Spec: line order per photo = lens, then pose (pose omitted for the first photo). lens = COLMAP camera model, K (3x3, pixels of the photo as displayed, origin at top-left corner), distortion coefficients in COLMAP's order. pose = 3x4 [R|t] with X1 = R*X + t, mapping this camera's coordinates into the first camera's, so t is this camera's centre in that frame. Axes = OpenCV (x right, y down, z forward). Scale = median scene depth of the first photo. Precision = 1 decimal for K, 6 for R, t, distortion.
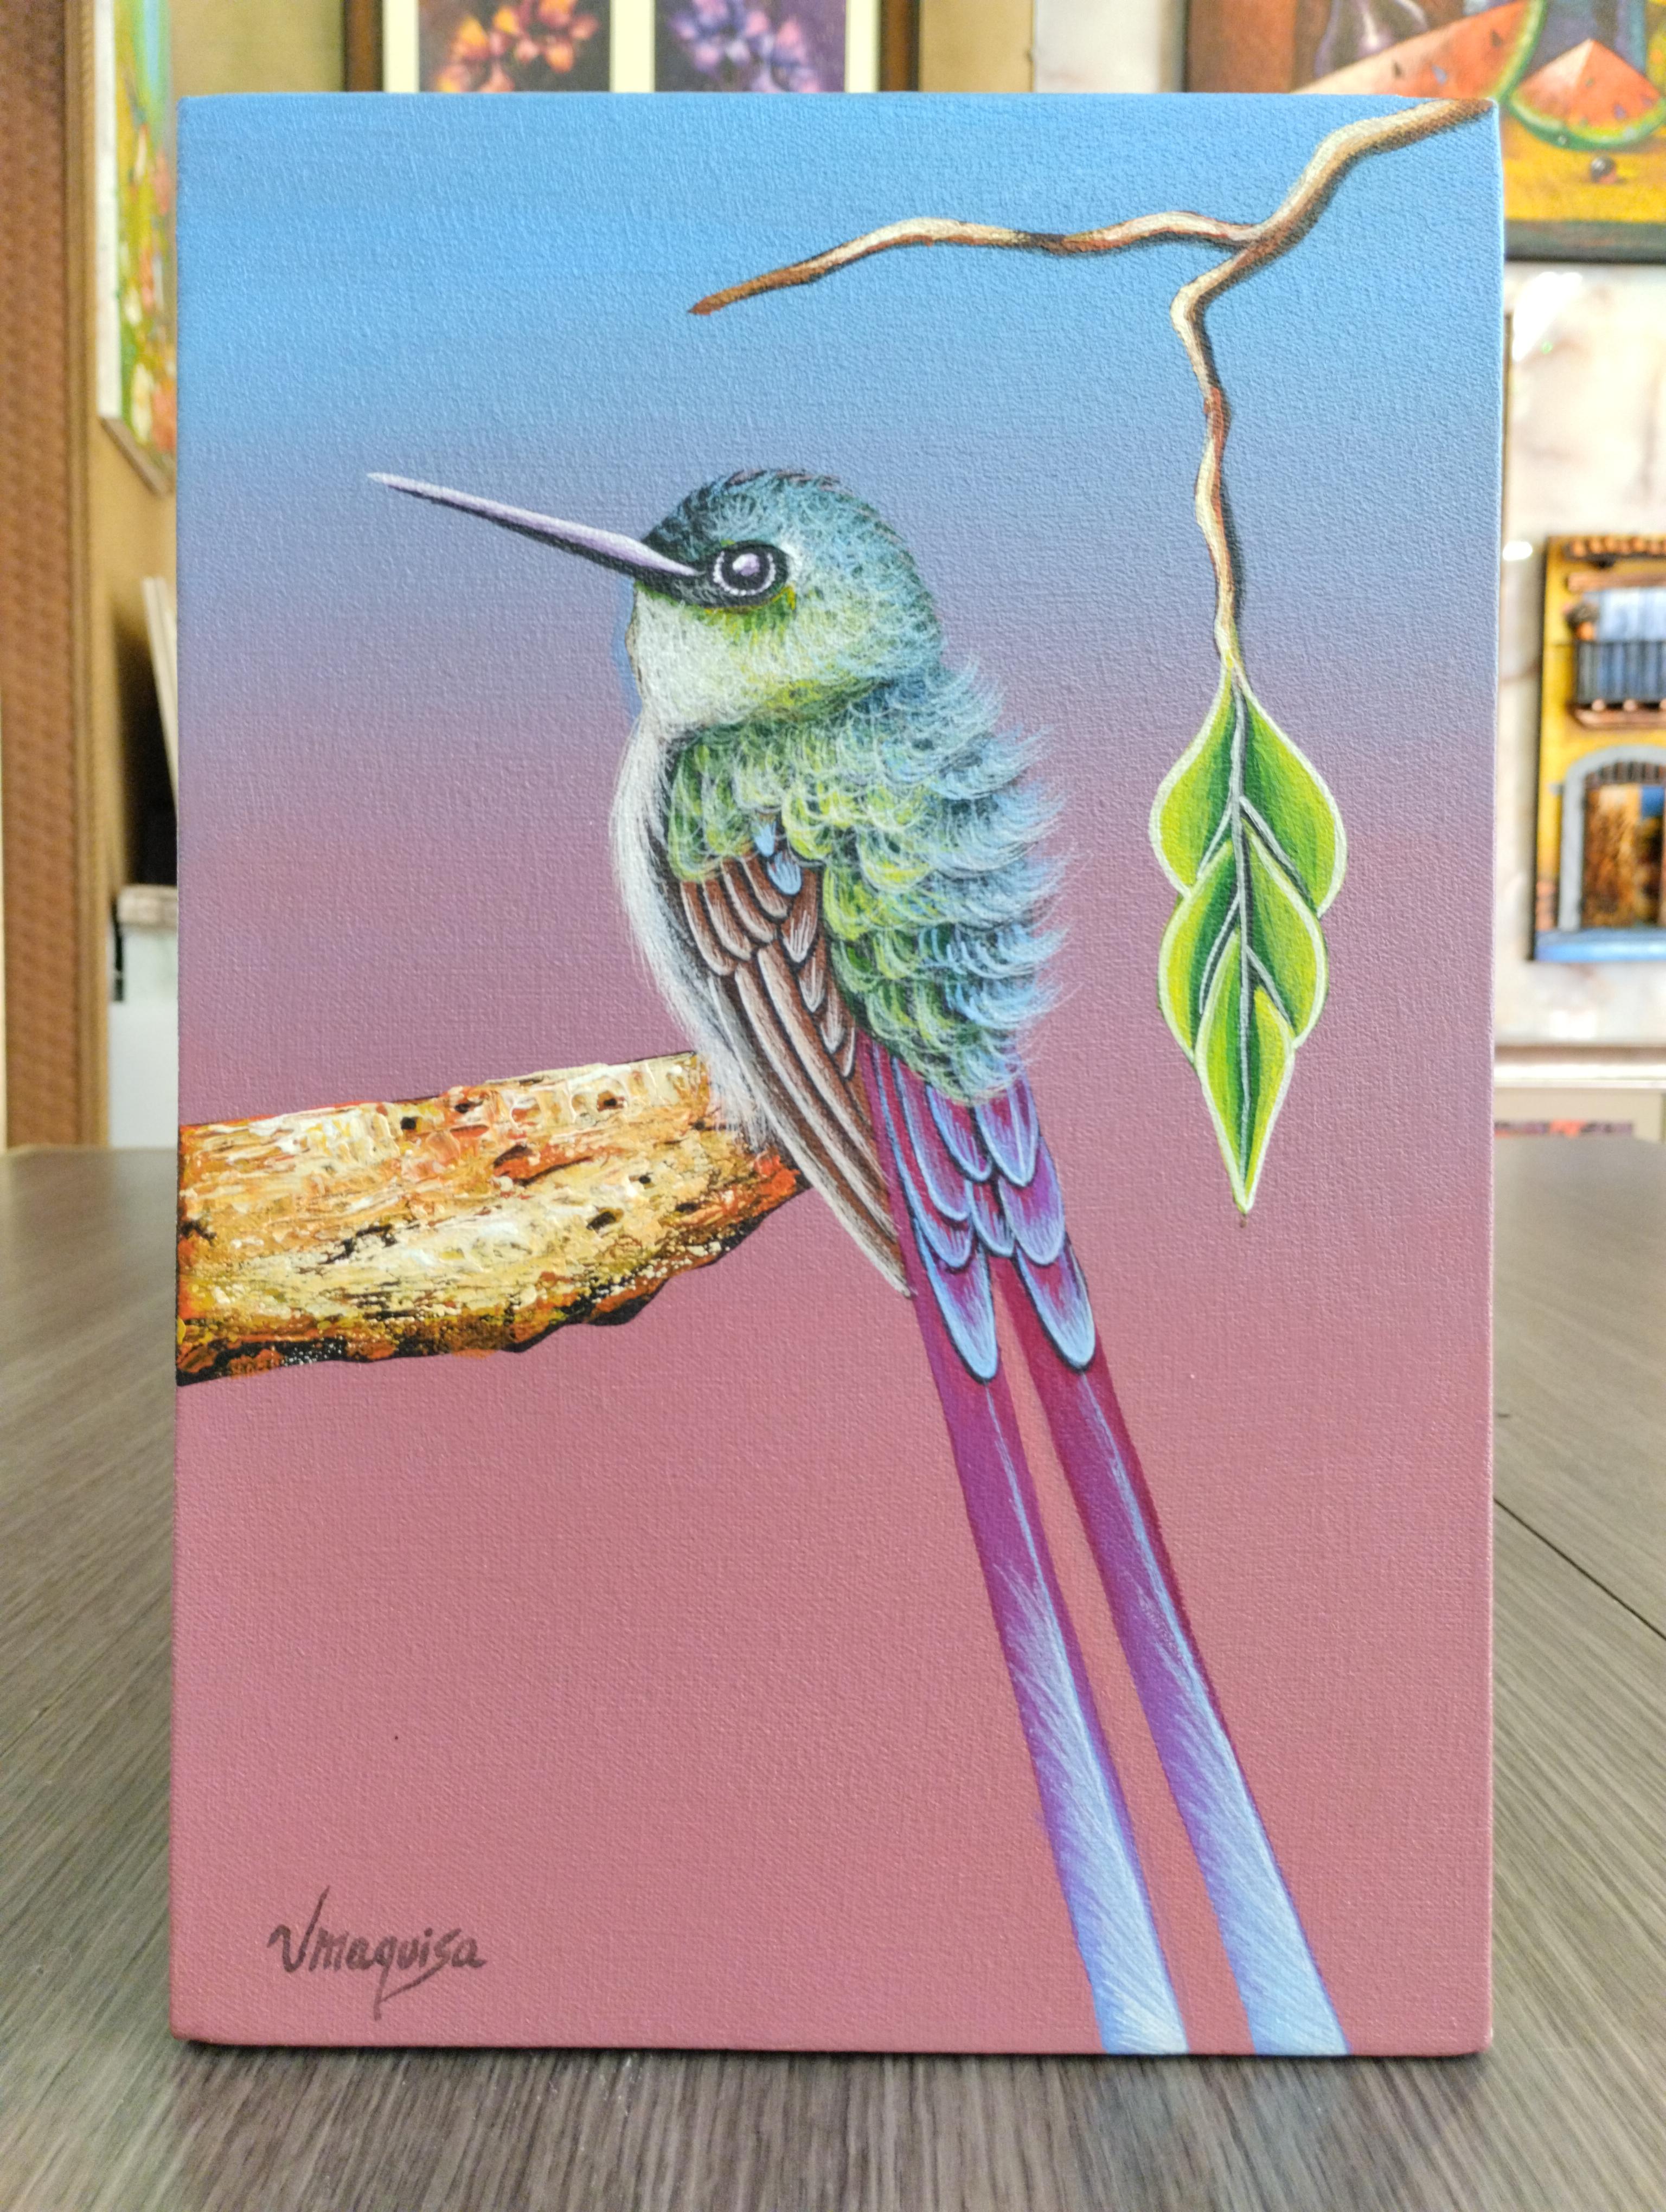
lens RADIAL K [[1789.6, 0, 833.0], [0, 1789.6, 1106.0], [0, 0, 1]] dist [0.073316, -0.111334]
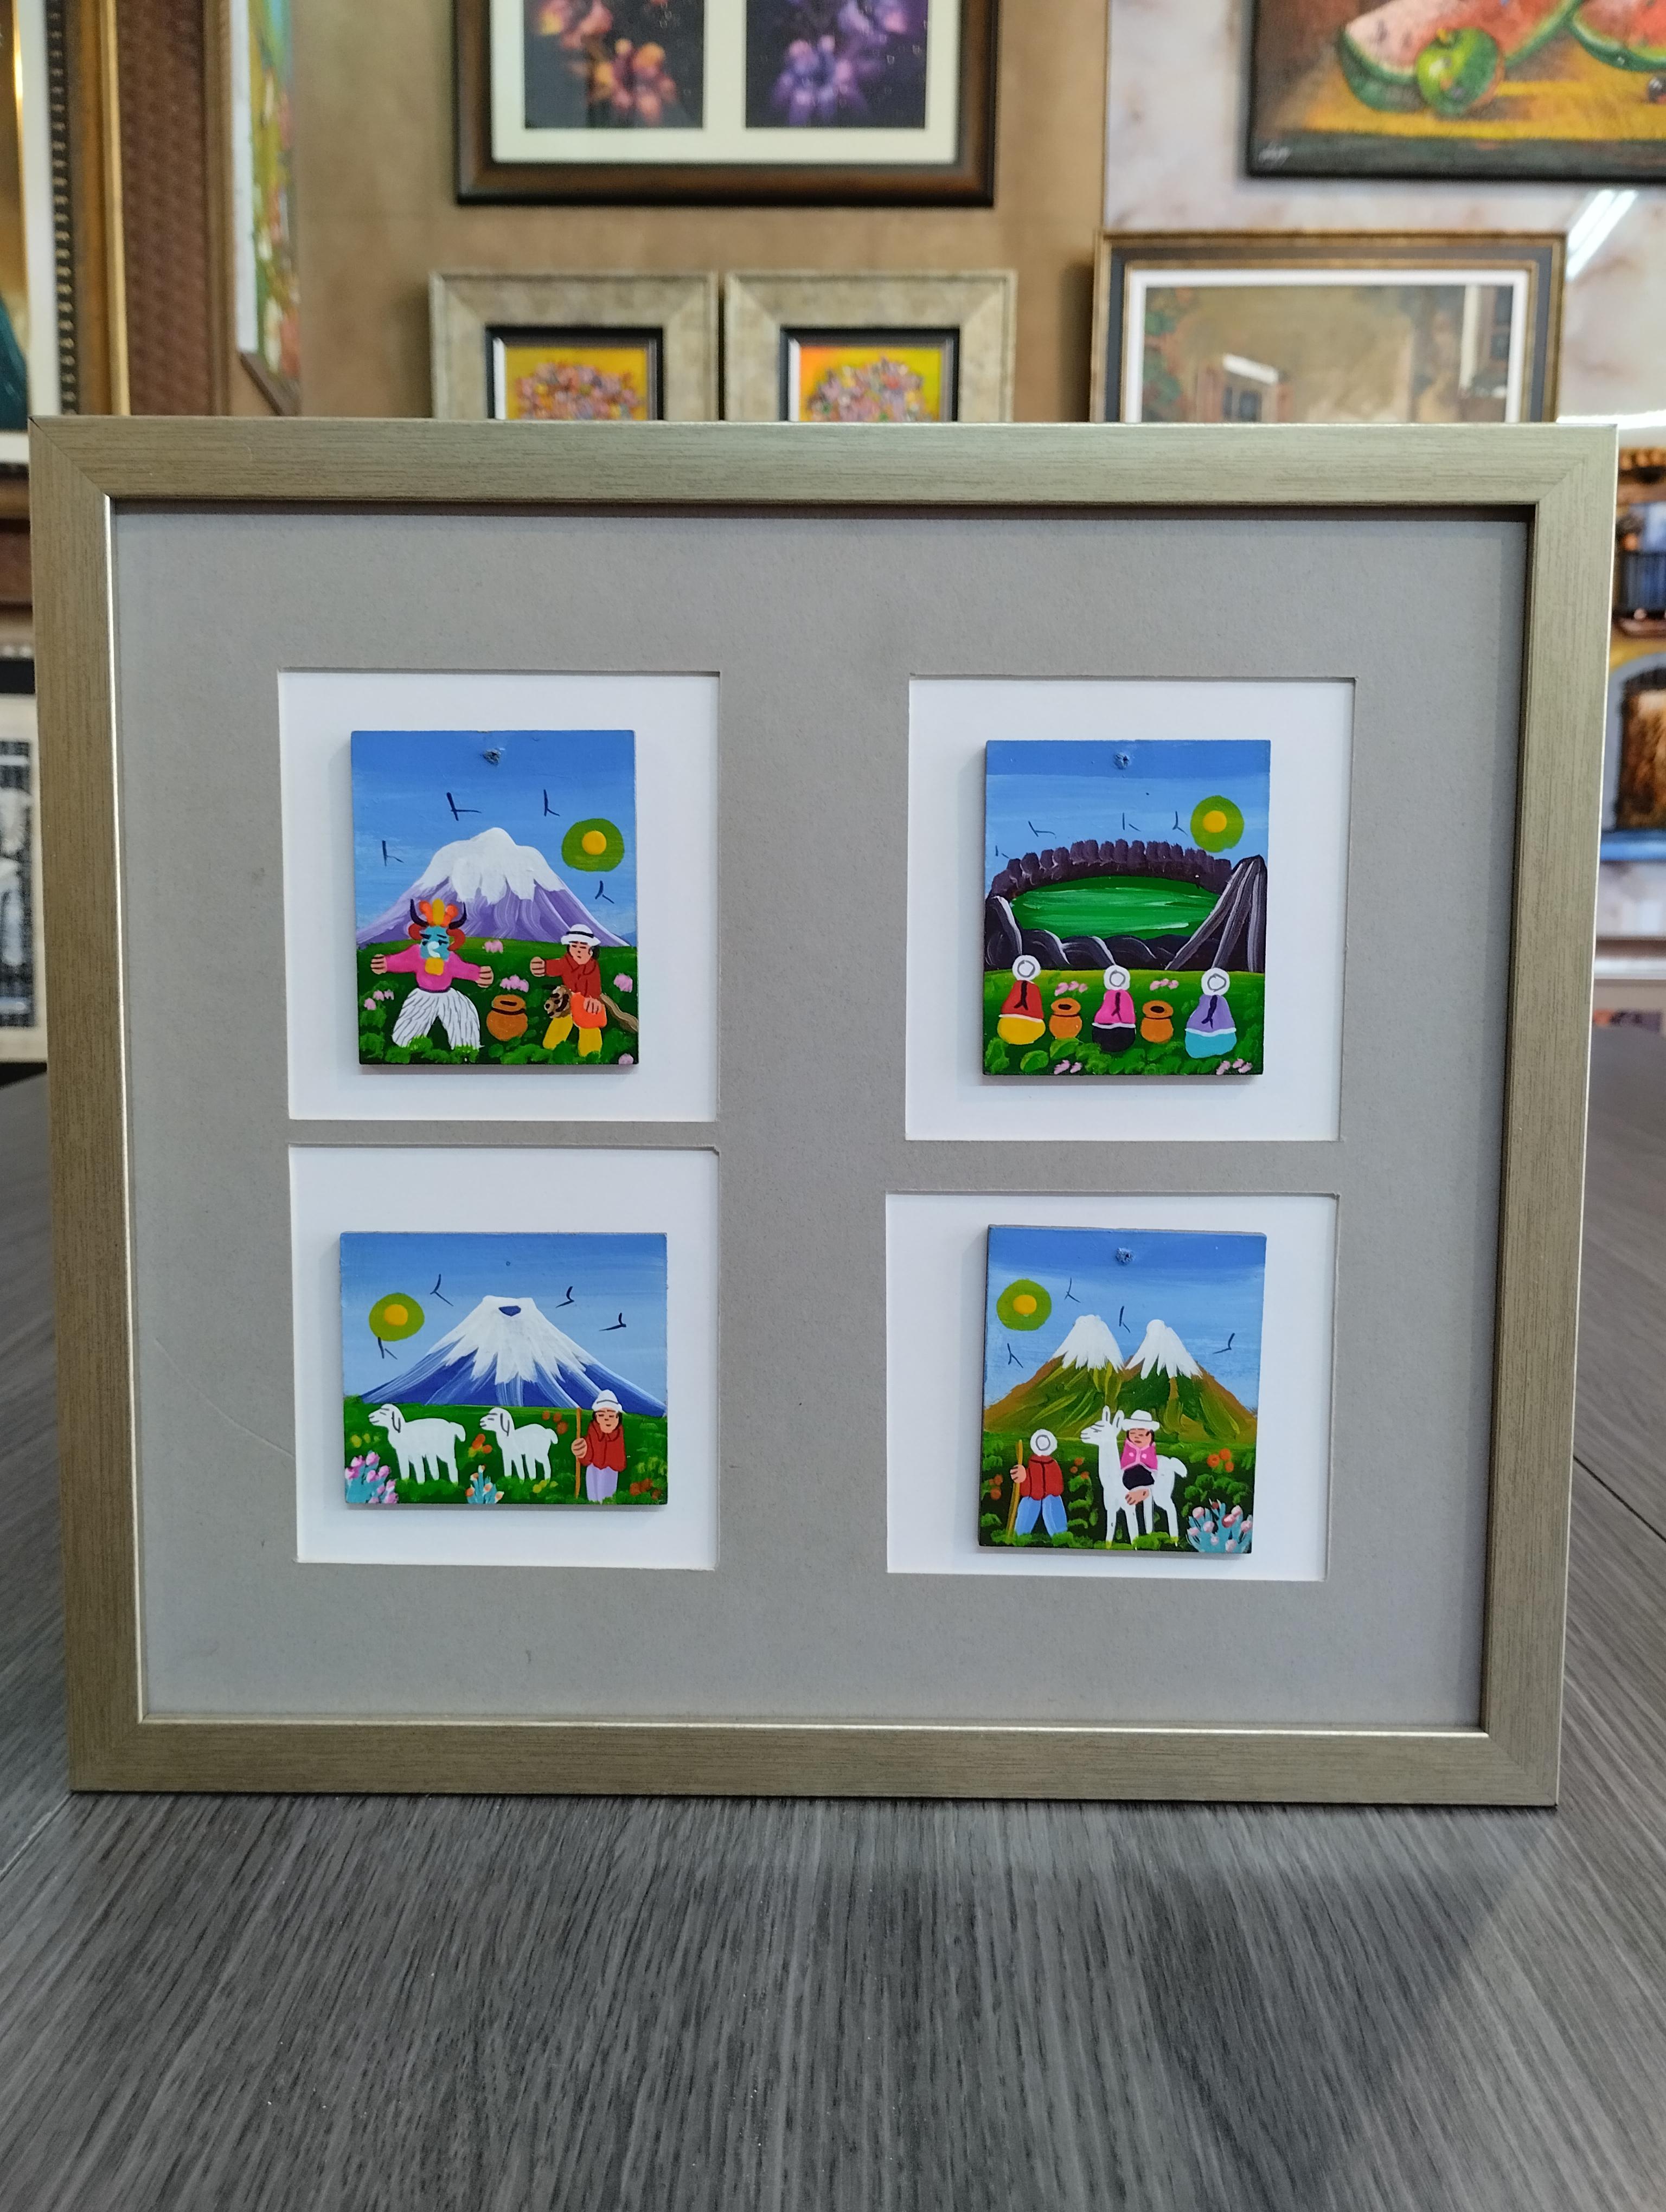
lens RADIAL K [[1789.6, 0, 833.0], [0, 1789.6, 1106.0], [0, 0, 1]] dist [0.073316, -0.111334]
pose [[0.999300, 0.009355, -0.036229, -0.005292], [-0.006881, 0.997675, 0.067808, -0.005624], [0.036779, -0.067512, 0.997040, -0.100558]]
